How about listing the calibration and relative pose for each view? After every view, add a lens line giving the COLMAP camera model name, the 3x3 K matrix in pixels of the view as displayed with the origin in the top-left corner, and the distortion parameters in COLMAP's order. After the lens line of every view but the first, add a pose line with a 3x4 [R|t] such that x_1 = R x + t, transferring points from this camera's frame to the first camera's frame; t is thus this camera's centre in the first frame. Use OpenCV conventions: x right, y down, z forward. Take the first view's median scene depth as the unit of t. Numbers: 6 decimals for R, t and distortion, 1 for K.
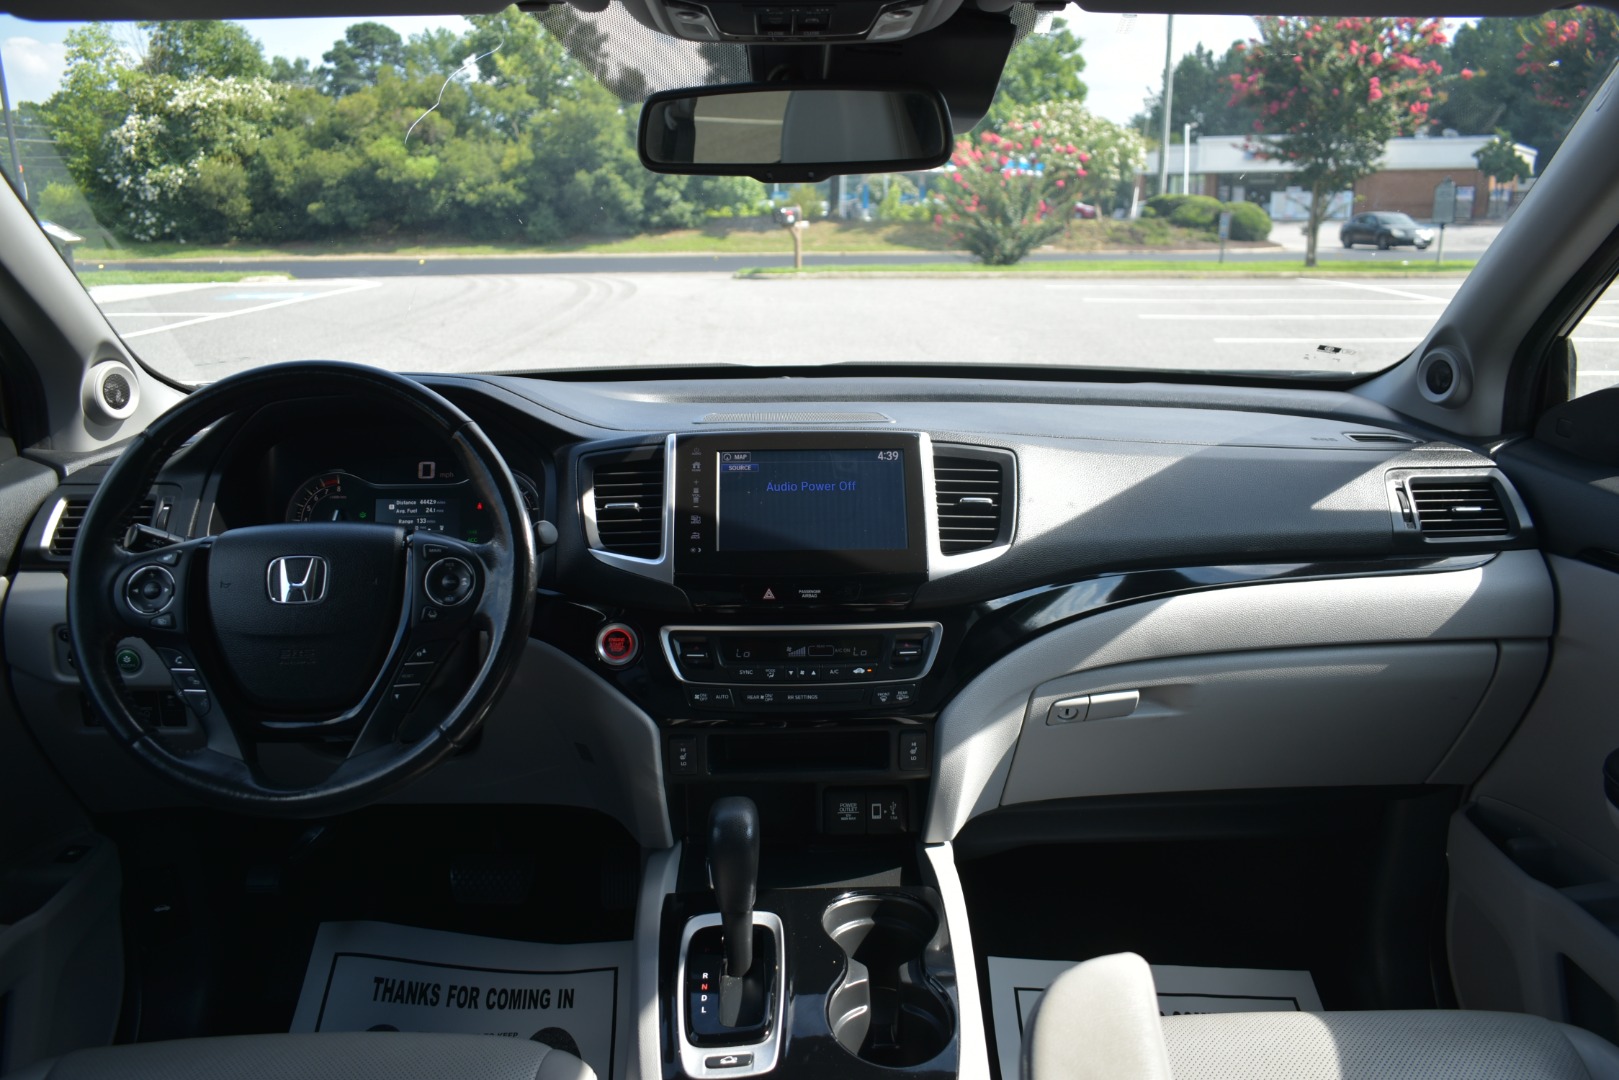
lens RADIAL K [[1244.9, 0, 812.3], [0, 1244.9, 532.6], [0, 0, 1]] dist [-0.006894, 0.006470]
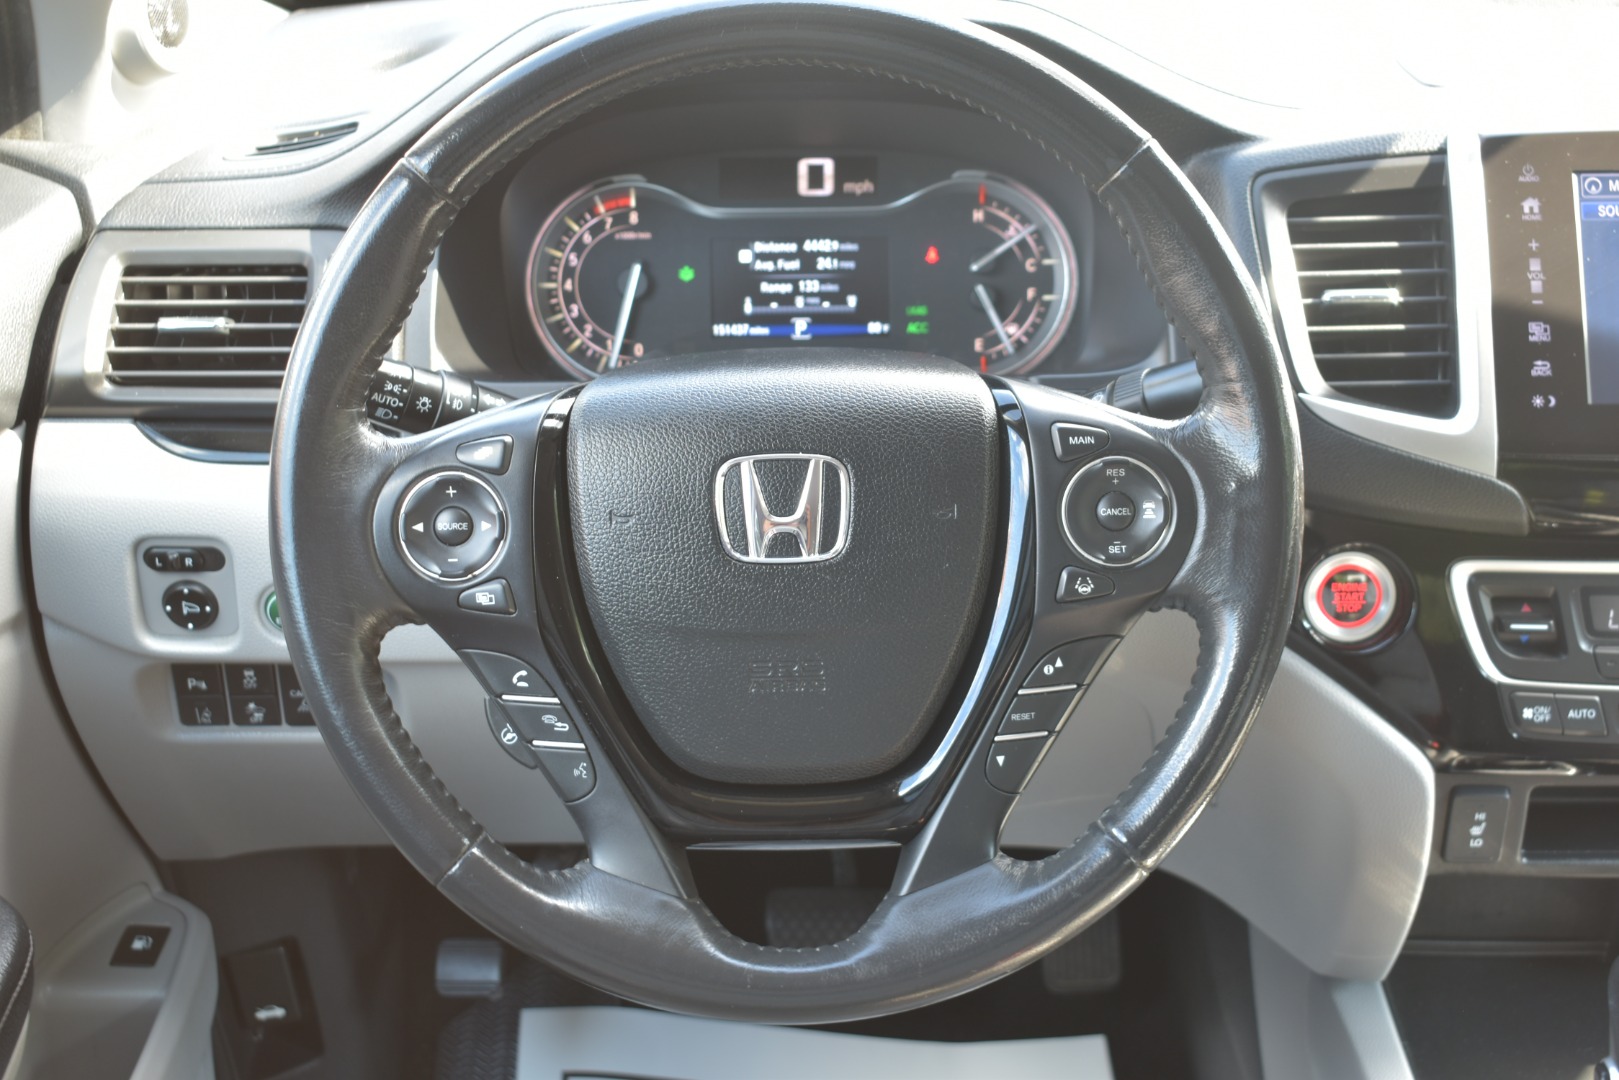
lens RADIAL K [[2115.3, 0, 813.9], [0, 2115.3, 530.6], [0, 0, 1]] dist [-0.046436, 0.000000]
pose [[0.999309, 0.008227, -0.036235, -0.329328], [-0.000815, 0.979801, 0.199973, -0.092254], [0.037148, -0.199806, 0.979131, 0.227093]]
